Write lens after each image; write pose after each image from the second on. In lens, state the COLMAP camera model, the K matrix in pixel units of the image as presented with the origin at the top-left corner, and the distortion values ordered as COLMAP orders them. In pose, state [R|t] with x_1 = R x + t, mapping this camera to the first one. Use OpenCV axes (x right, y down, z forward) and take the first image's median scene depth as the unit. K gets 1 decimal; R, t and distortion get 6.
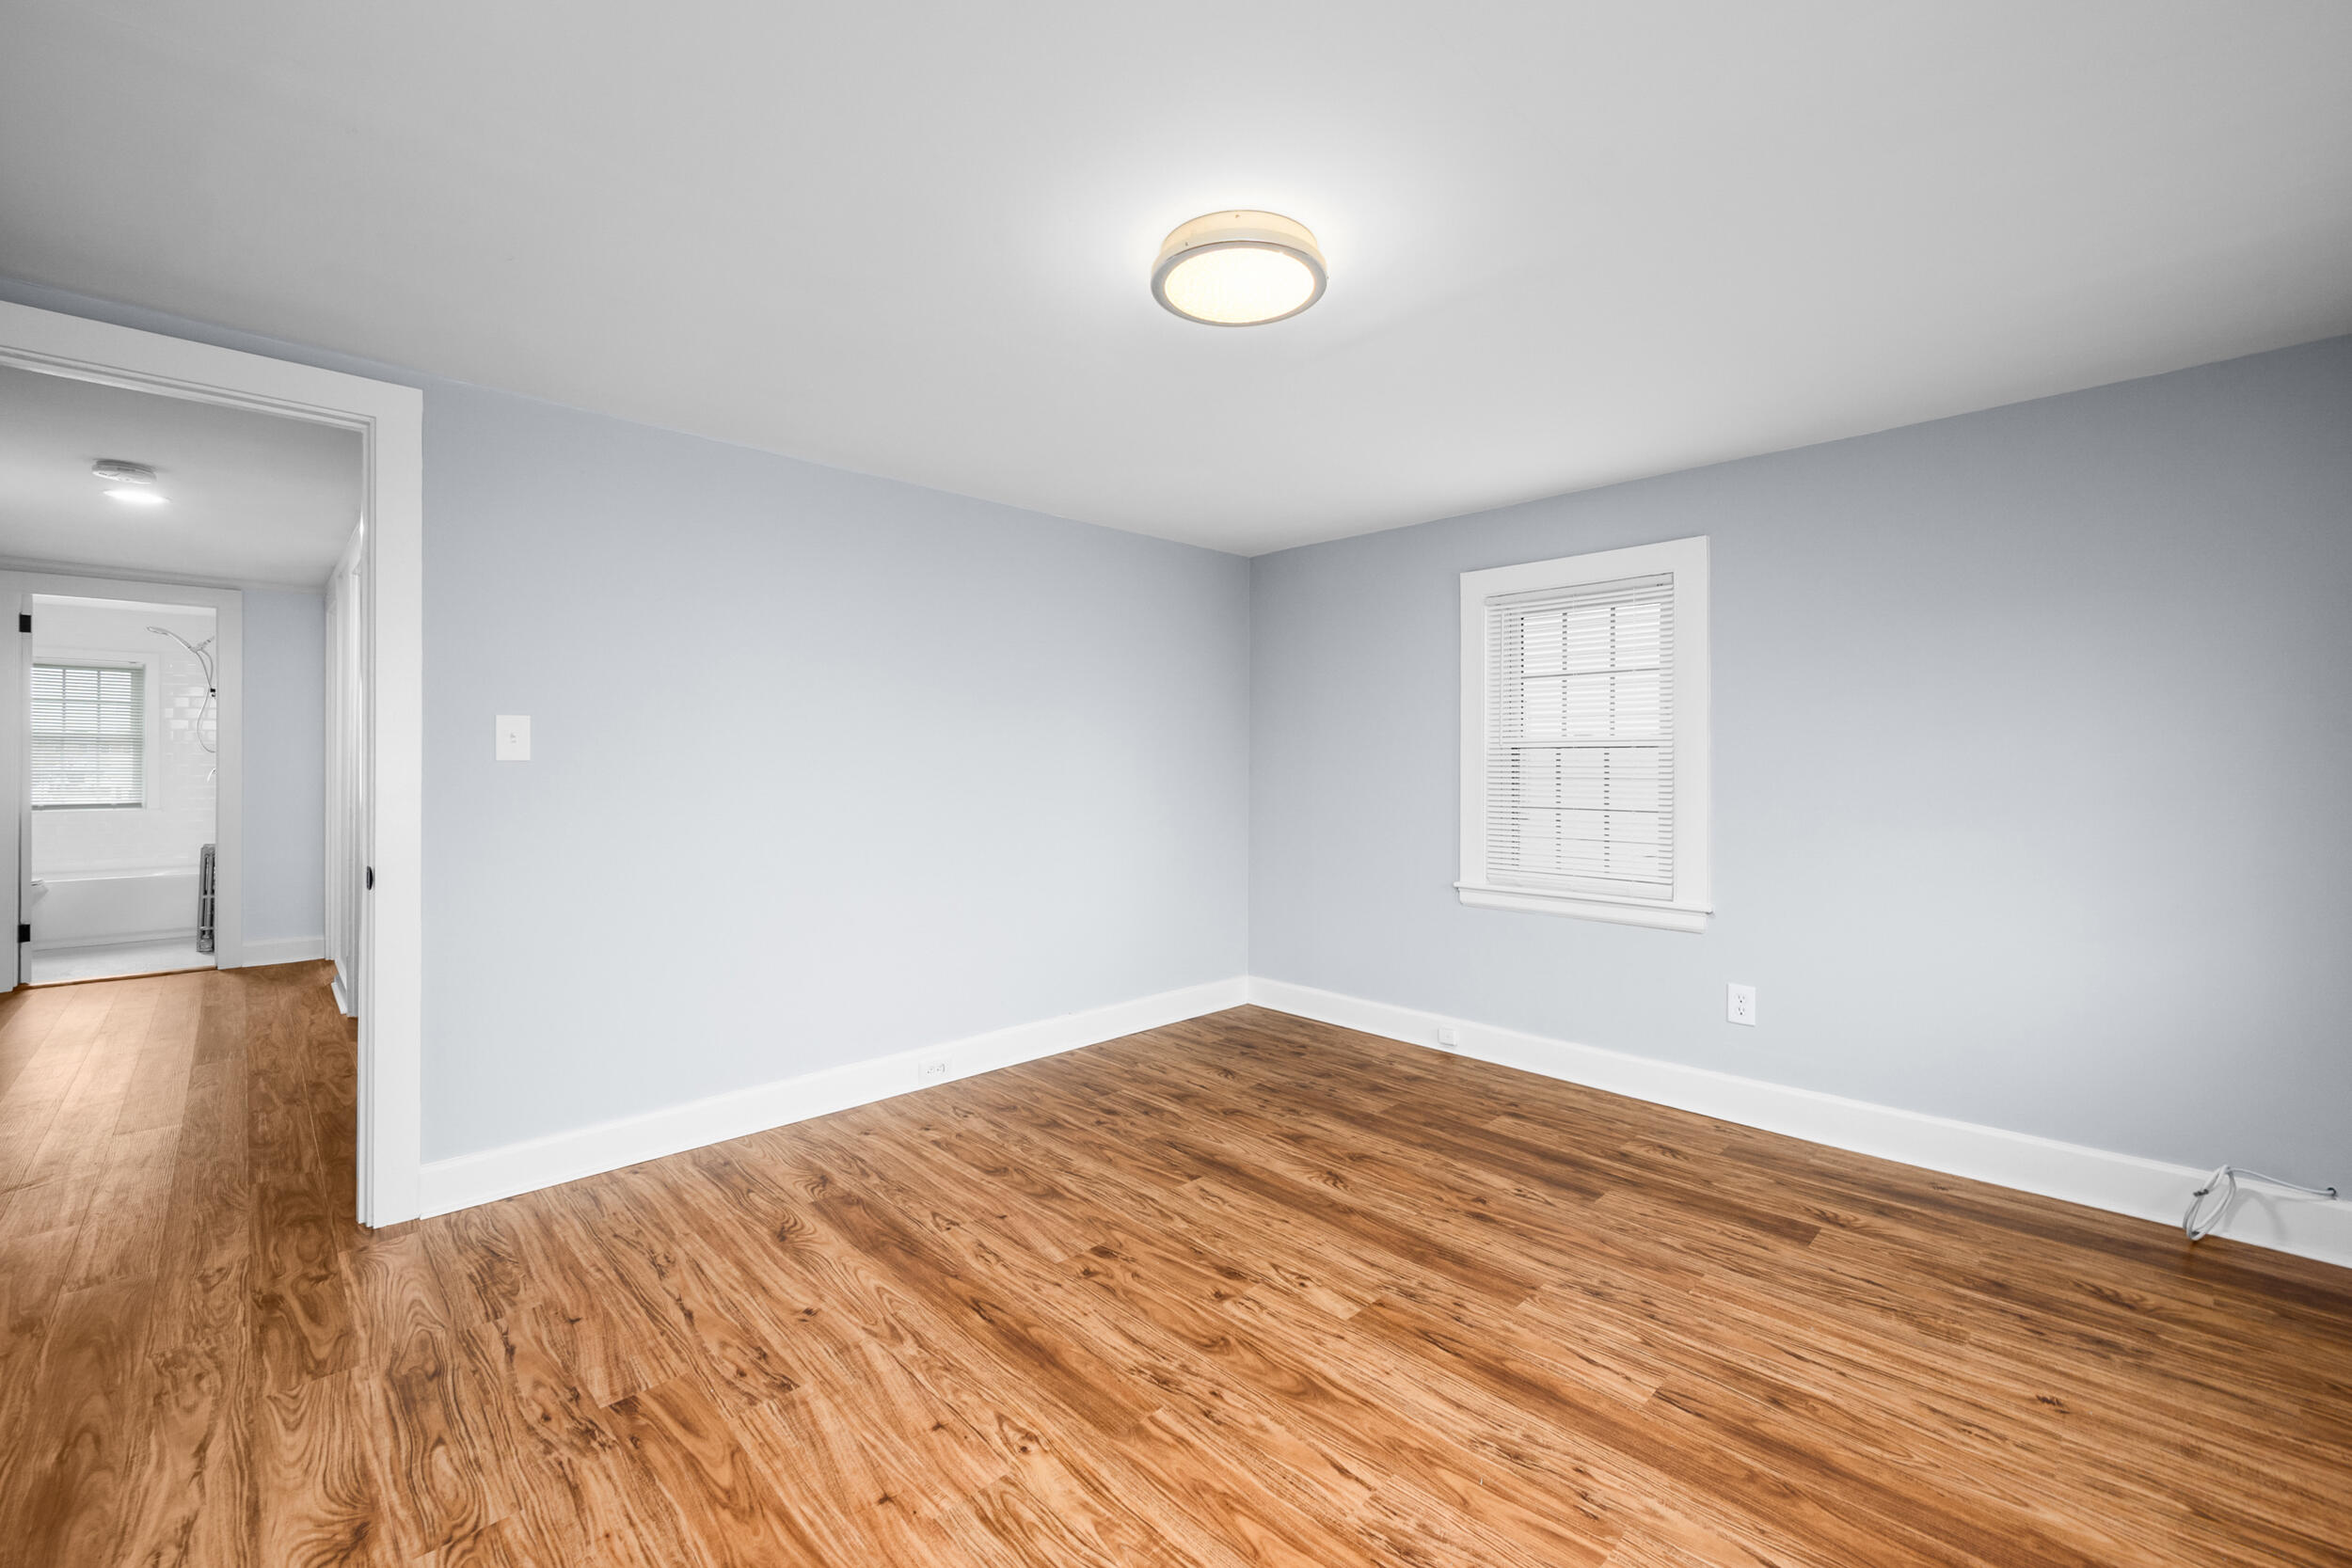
lens RADIAL K [[959.7, 0, 1178.3], [0, 959.7, 760.9], [0, 0, 1]] dist [0.004053, 0.000247]
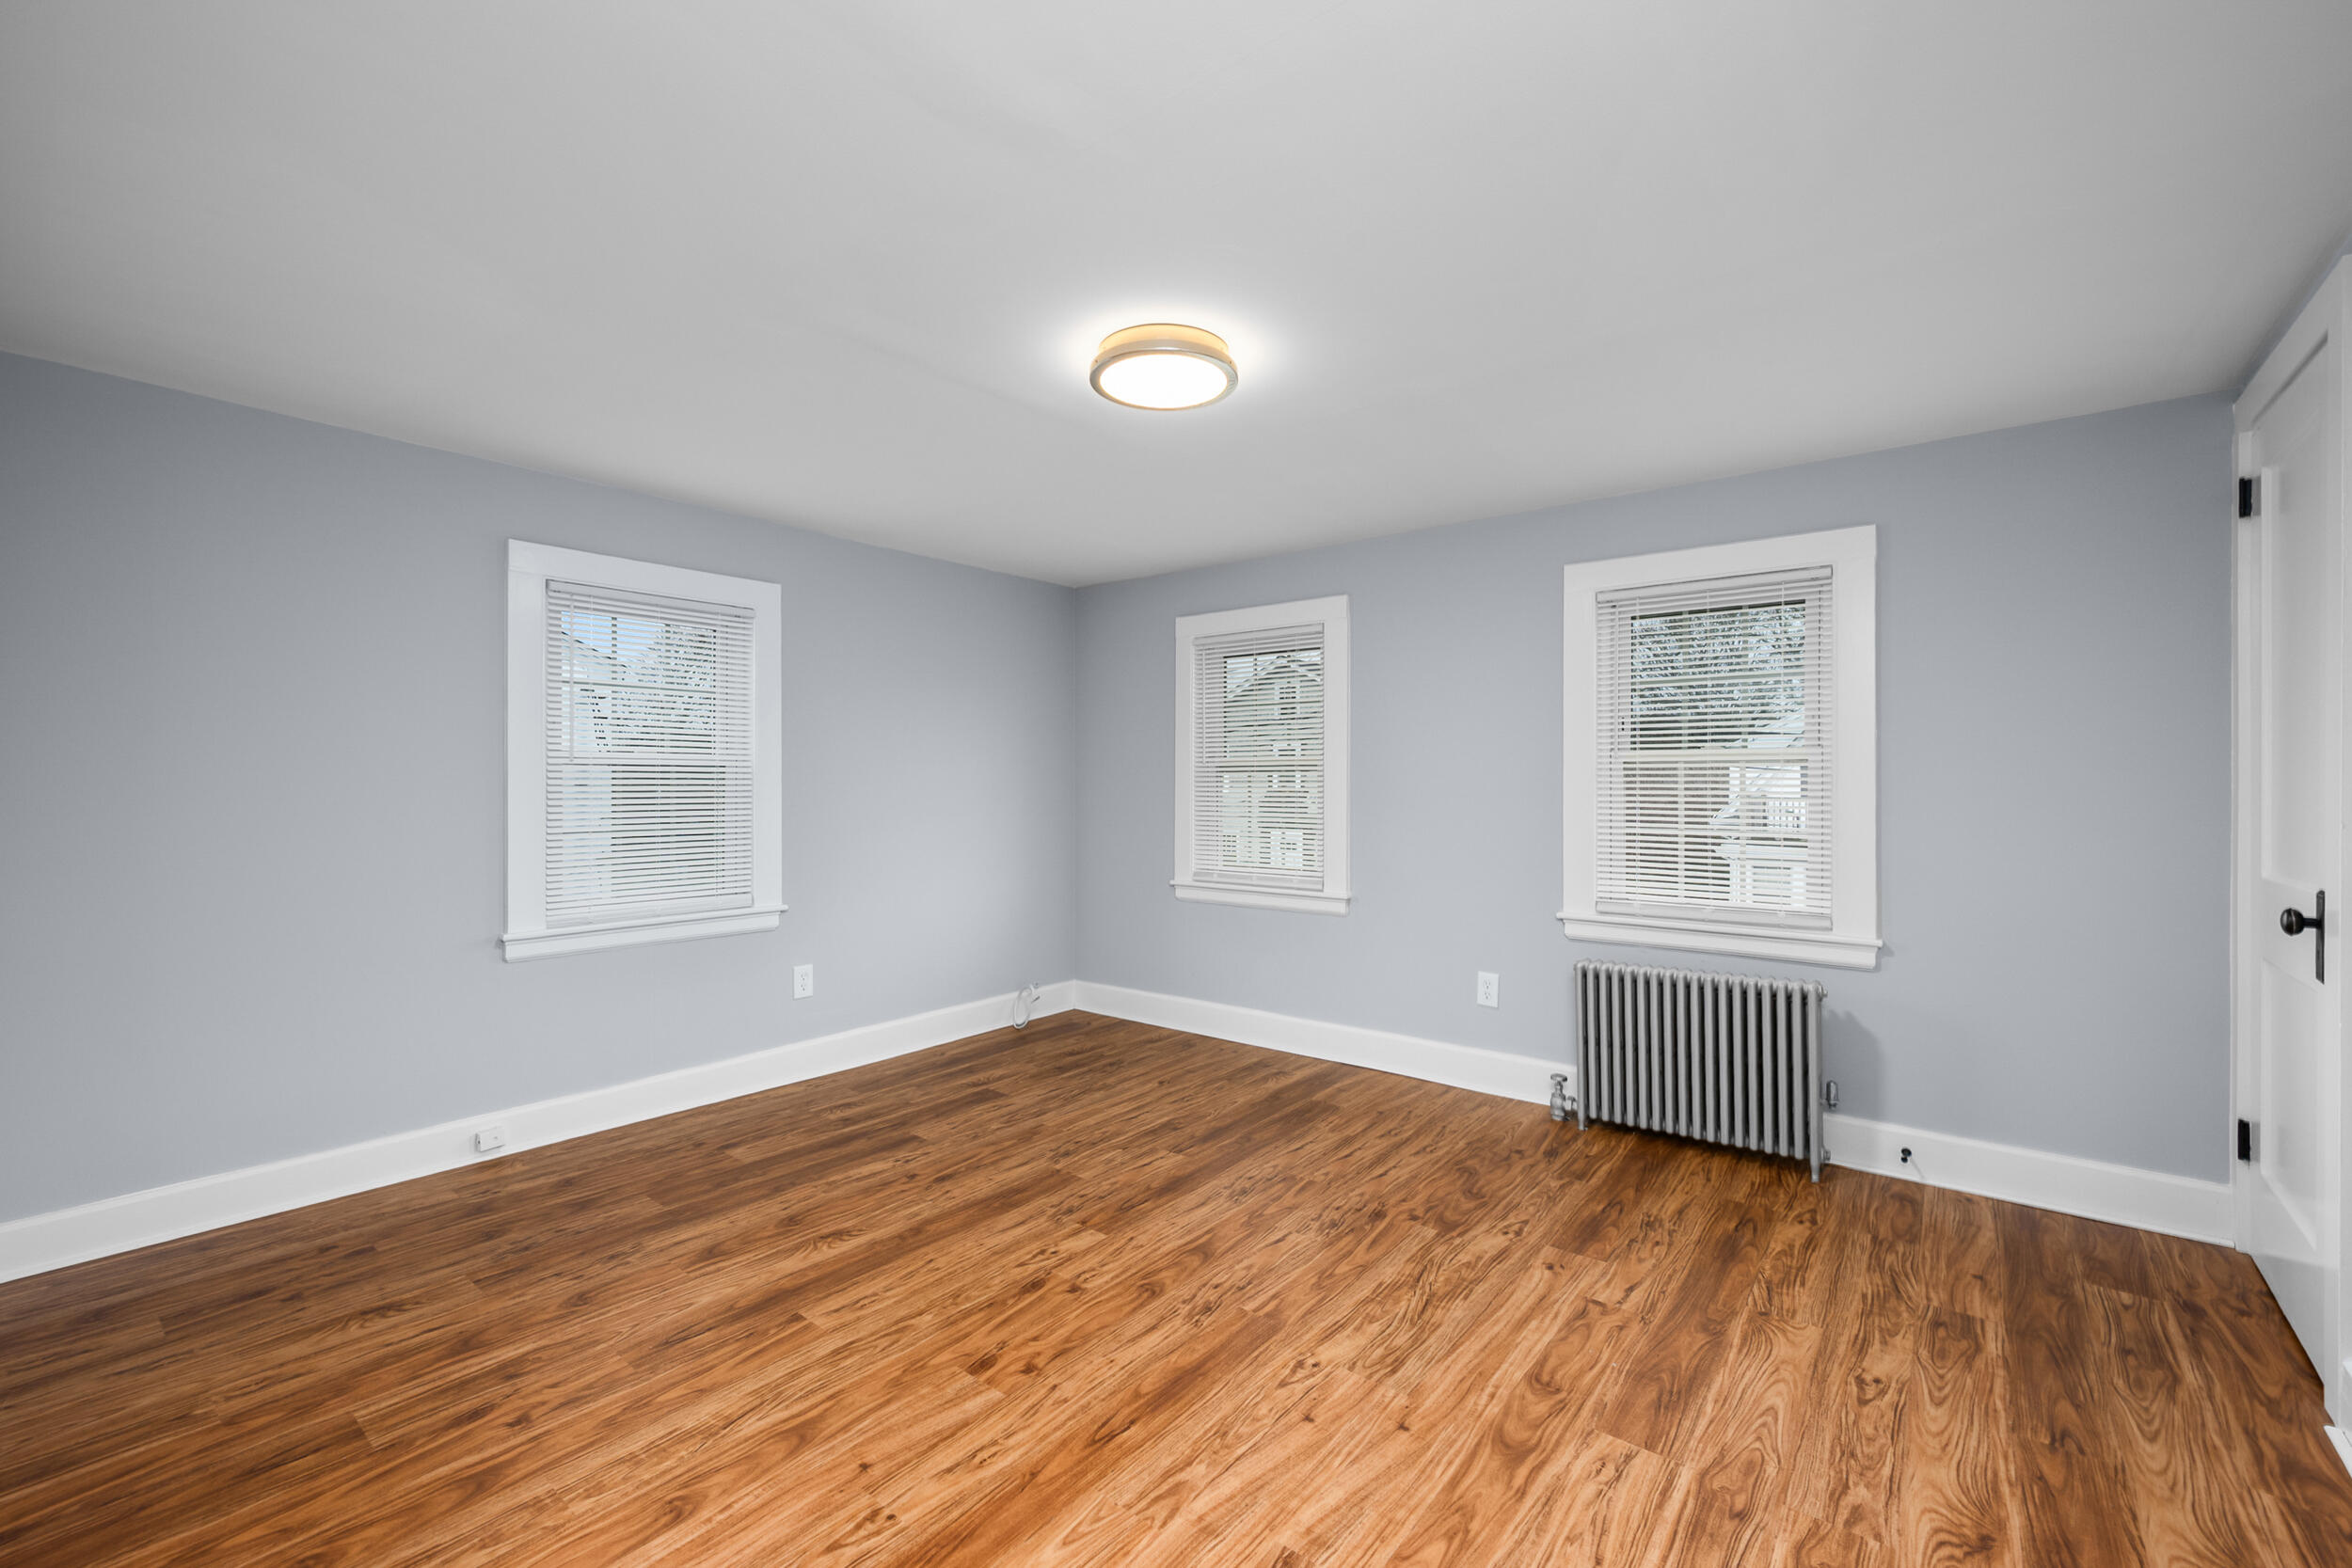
lens RADIAL K [[975.0, 0, 1194.1], [0, 975.0, 781.8], [0, 0, 1]] dist [0.004106, 0.000008]
pose [[-0.129828, 0.000645, 0.991536, -1.011319], [-0.004564, 0.999989, -0.001248, 0.006494], [-0.991526, -0.004687, -0.129824, 0.998993]]
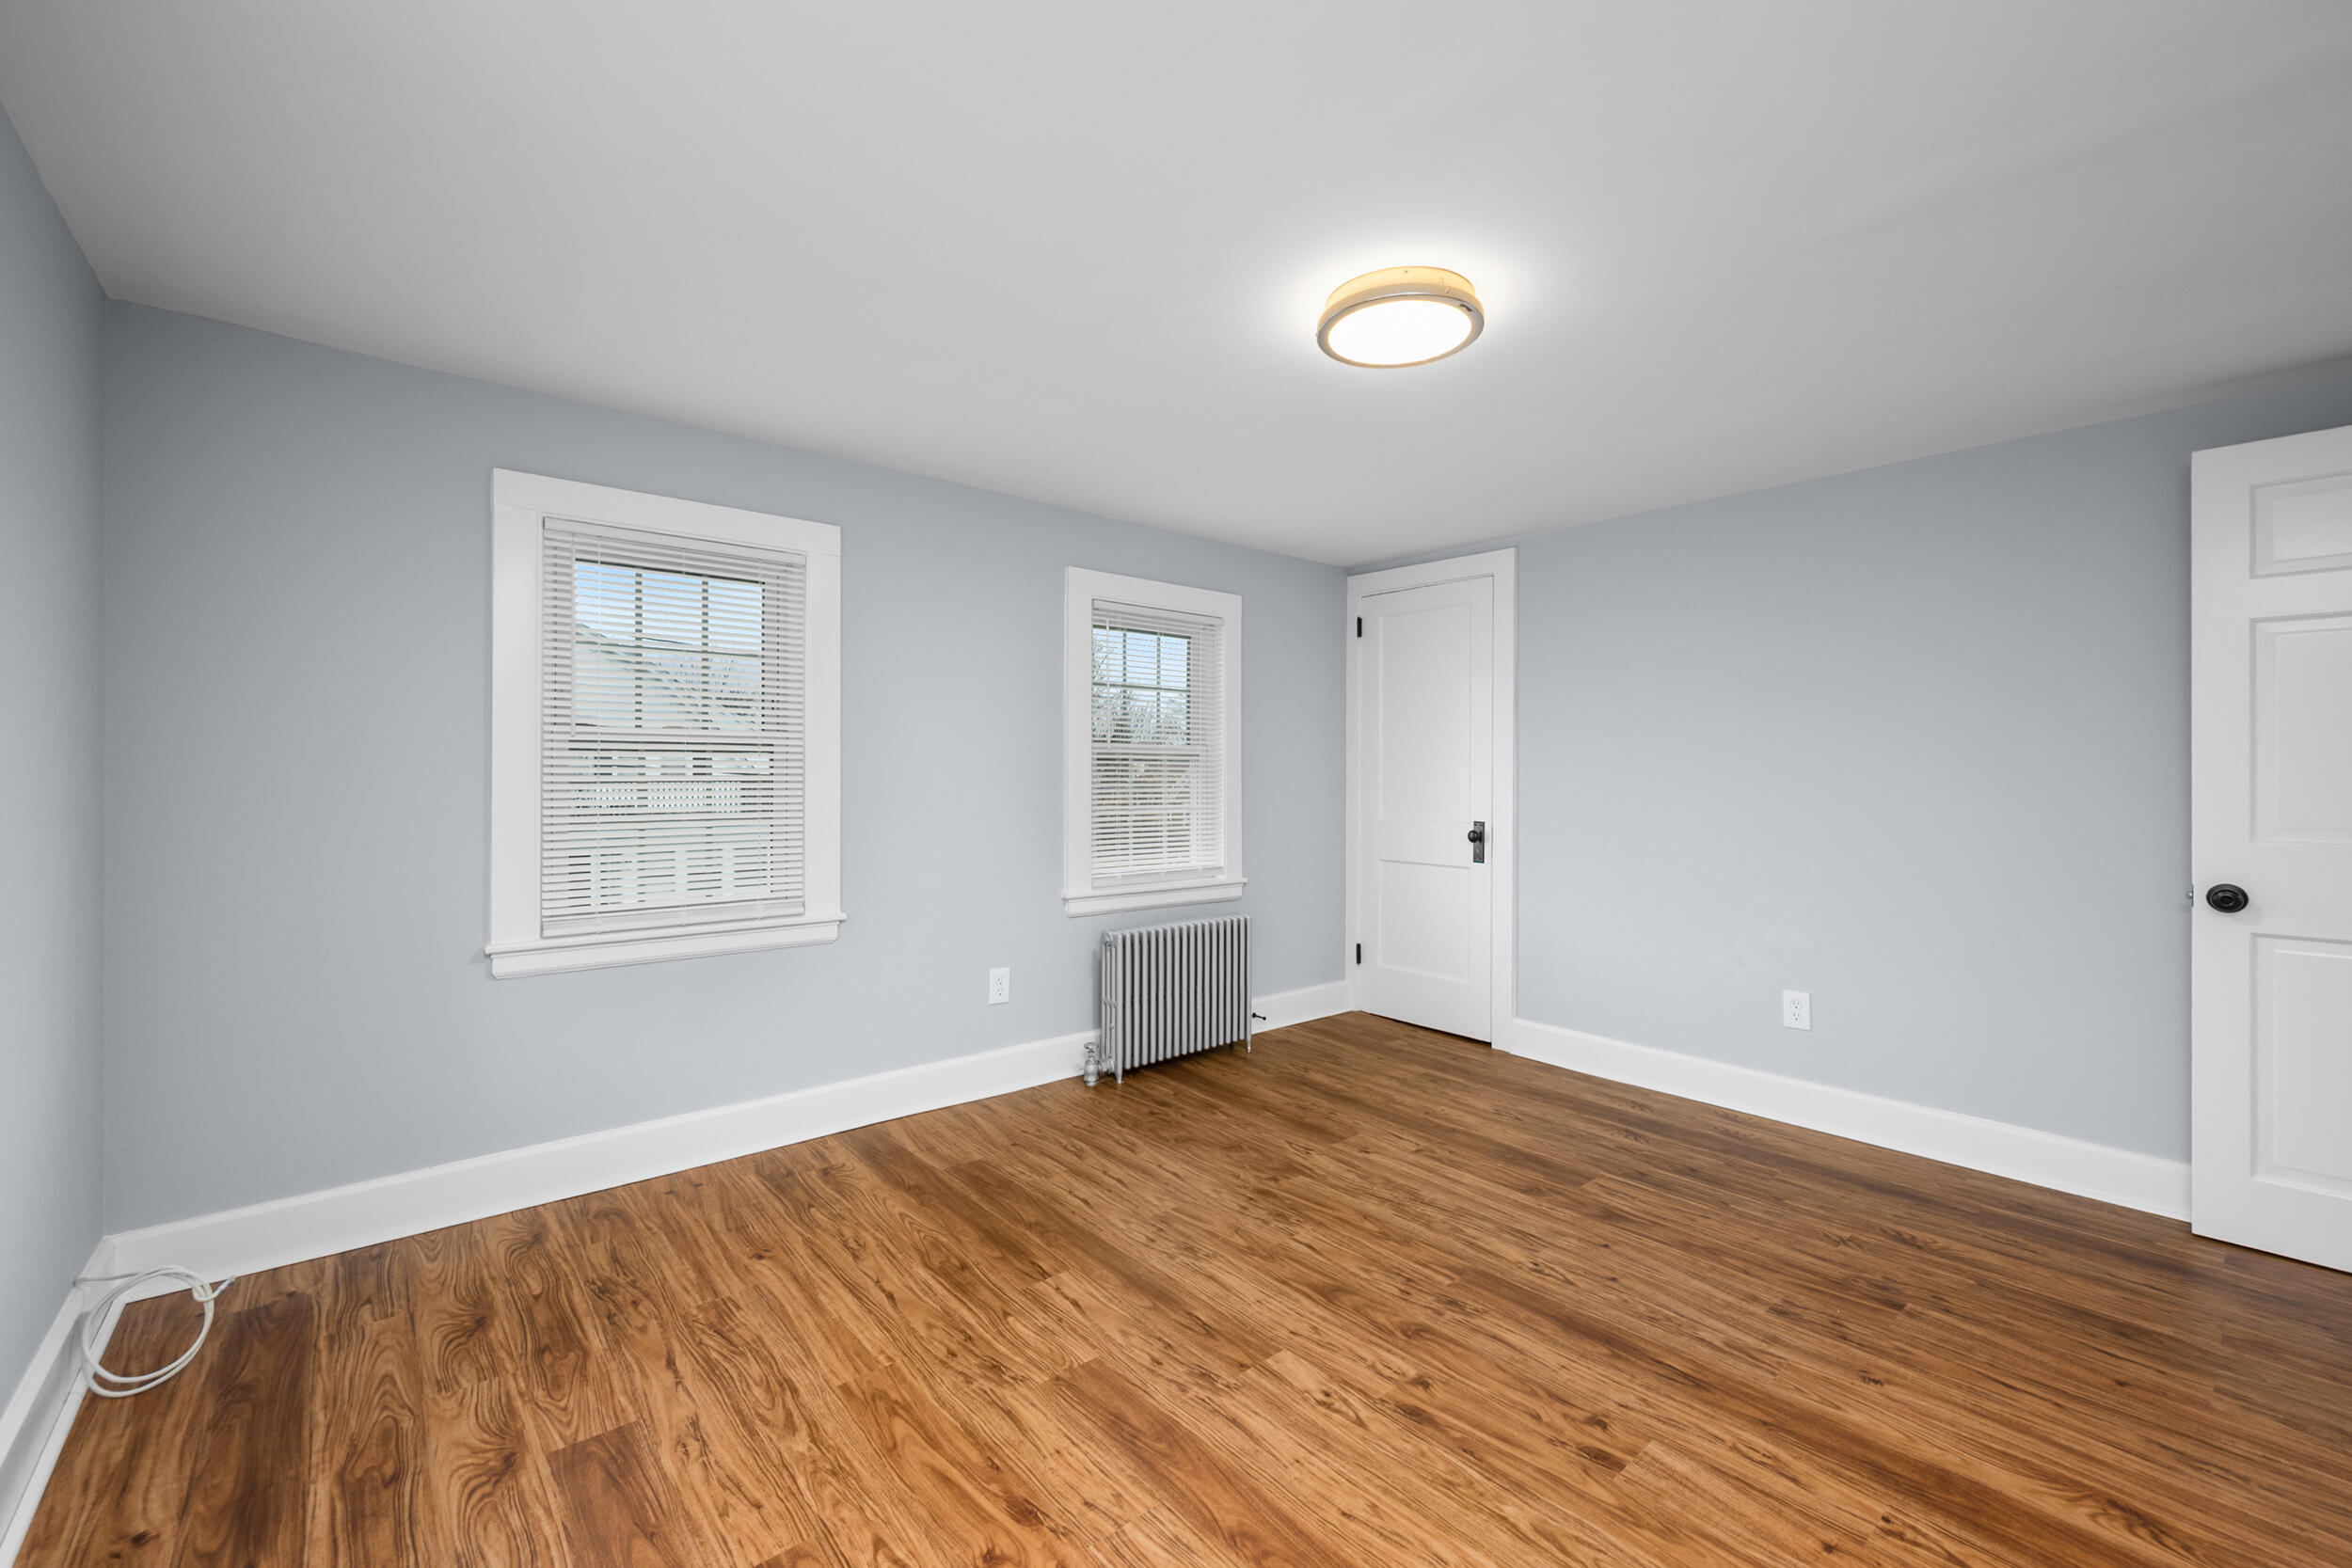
lens RADIAL K [[959.7, 0, 1178.3], [0, 959.7, 760.9], [0, 0, 1]] dist [0.004053, 0.000247]
pose [[-0.997582, -0.009082, 0.068898, 0.208153], [-0.010069, 0.999851, -0.013988, 0.002673], [-0.068761, -0.014648, -0.997526, 1.878093]]
